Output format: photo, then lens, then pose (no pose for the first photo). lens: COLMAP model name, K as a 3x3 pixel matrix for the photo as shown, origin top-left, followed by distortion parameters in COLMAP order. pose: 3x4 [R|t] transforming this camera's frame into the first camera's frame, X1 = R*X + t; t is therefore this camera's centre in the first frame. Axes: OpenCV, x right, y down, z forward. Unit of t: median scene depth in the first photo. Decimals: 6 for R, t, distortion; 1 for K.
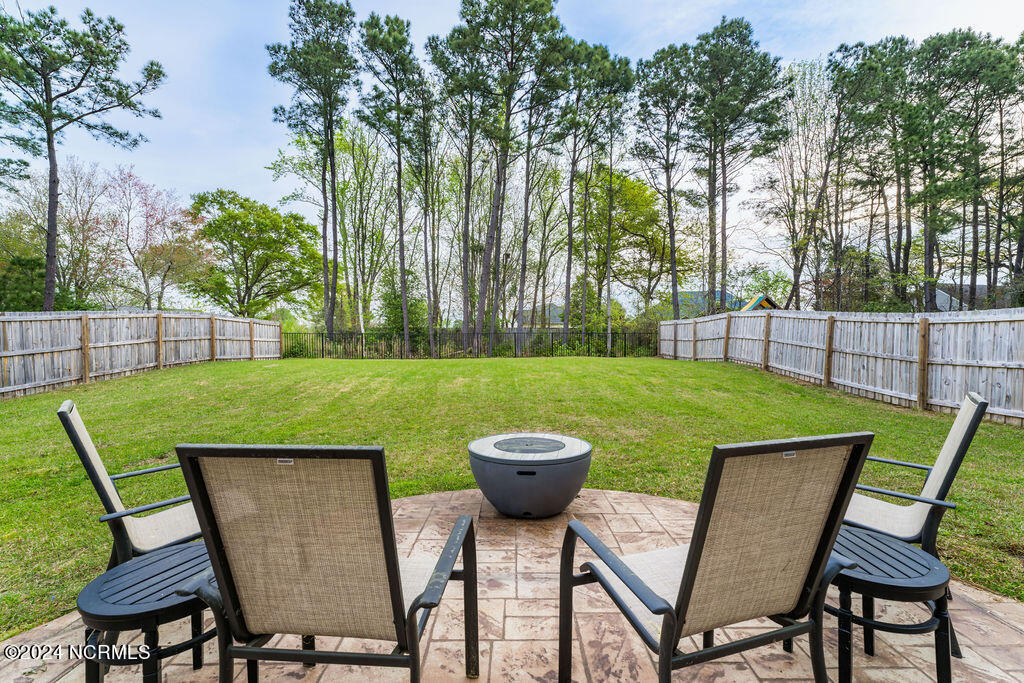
lens RADIAL K [[407.7, 0, 510.3], [0, 407.7, 347.0], [0, 0, 1]] dist [-0.000485, -0.000080]
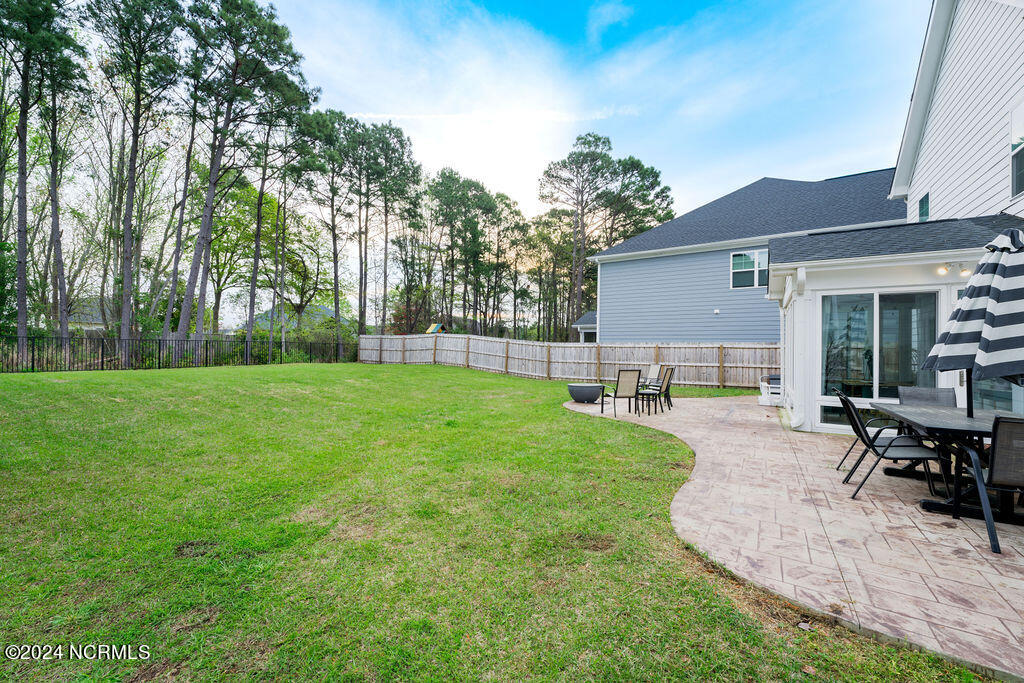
lens RADIAL K [[399.1, 0, 473.4], [0, 399.1, 341.1], [0, 0, 1]] dist [-0.000359, -0.000022]
pose [[0.590591, 0.026349, 0.806541, -0.322361], [-0.001241, 0.999495, -0.031744, -0.002381], [-0.806970, 0.017746, 0.590325, -0.029507]]
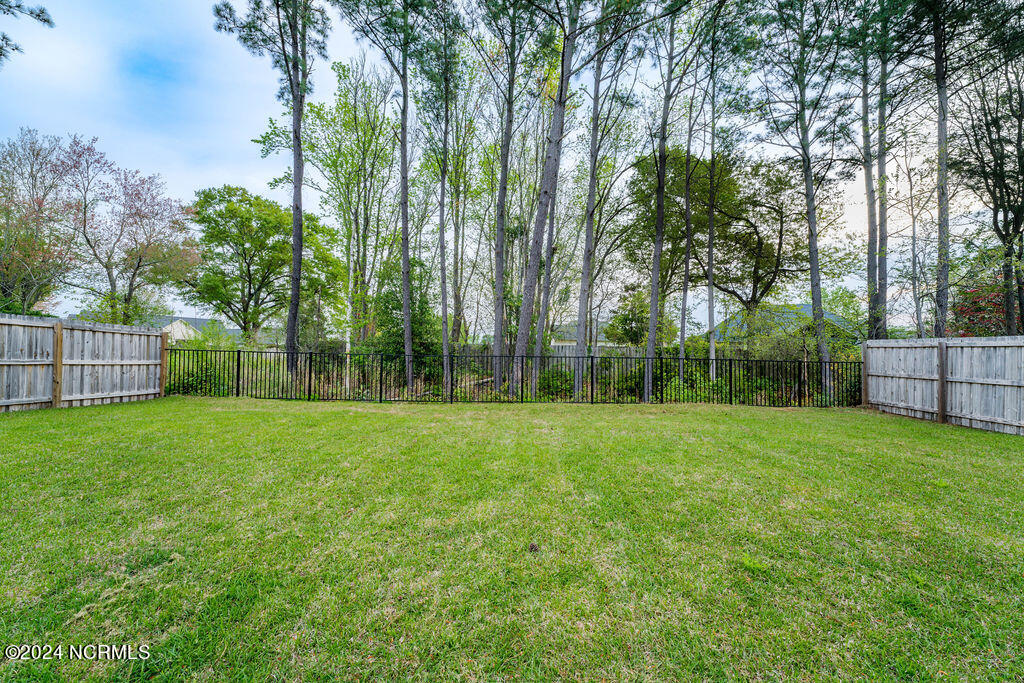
lens RADIAL K [[407.7, 0, 510.3], [0, 407.7, 347.0], [0, 0, 1]] dist [-0.000485, -0.000080]
pose [[0.997359, 0.018288, -0.070292, -0.040493], [-0.021013, 0.999048, -0.038225, -0.018449], [0.069526, 0.039601, 0.996794, 0.322976]]
